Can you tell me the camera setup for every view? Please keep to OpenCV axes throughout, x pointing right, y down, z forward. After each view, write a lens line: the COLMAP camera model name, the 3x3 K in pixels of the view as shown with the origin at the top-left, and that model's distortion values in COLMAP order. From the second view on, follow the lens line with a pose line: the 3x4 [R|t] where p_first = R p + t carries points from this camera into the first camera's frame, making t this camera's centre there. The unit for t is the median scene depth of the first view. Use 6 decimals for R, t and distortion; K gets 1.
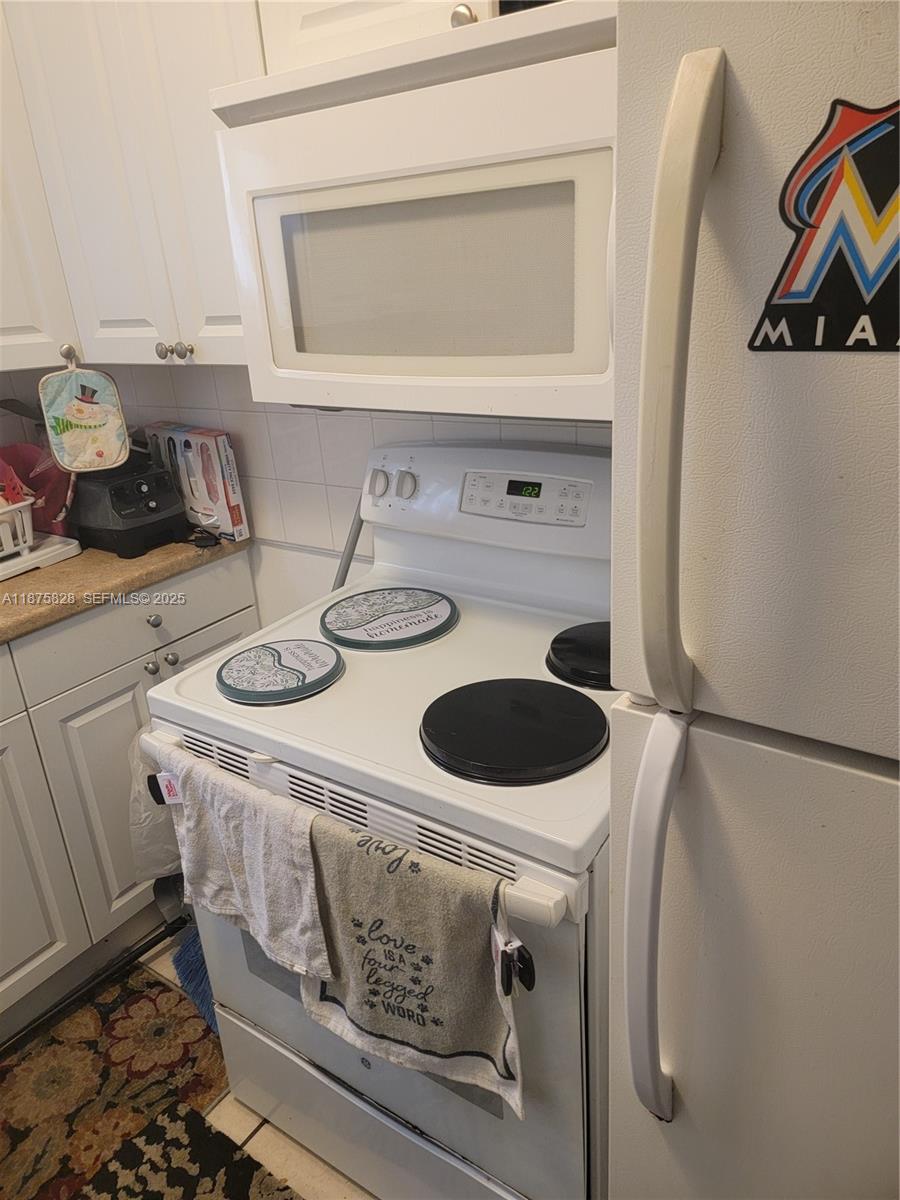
lens RADIAL K [[845.4, 0, 450.0], [0, 845.4, 600.0], [0, 0, 1]] dist [0.070017, -0.060603]
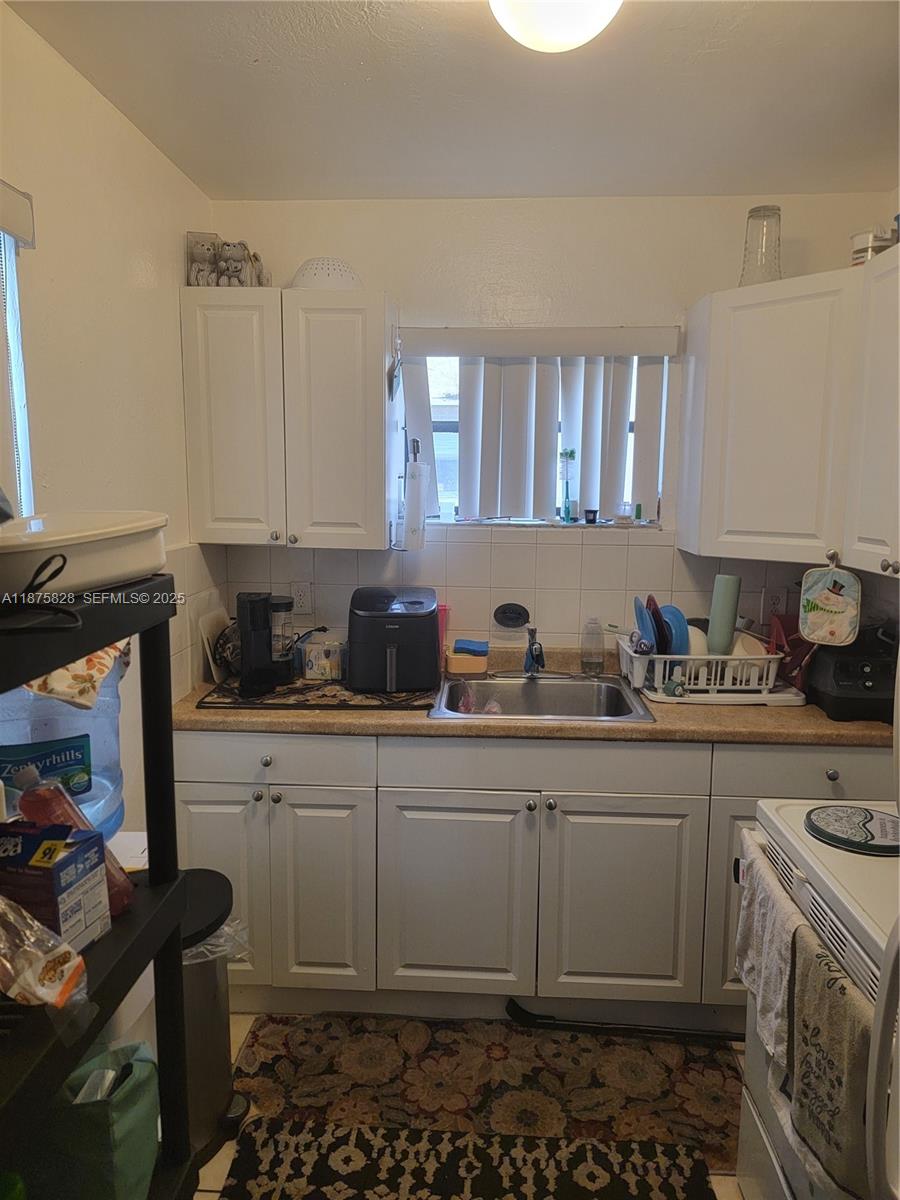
lens RADIAL K [[845.4, 0, 450.0], [0, 845.4, 600.0], [0, 0, 1]] dist [0.070017, -0.060603]
pose [[0.541323, 0.191802, -0.818646, 0.325125], [-0.354390, 0.934973, -0.015282, 0.003925], [0.762481, 0.298392, 0.574095, -0.182849]]
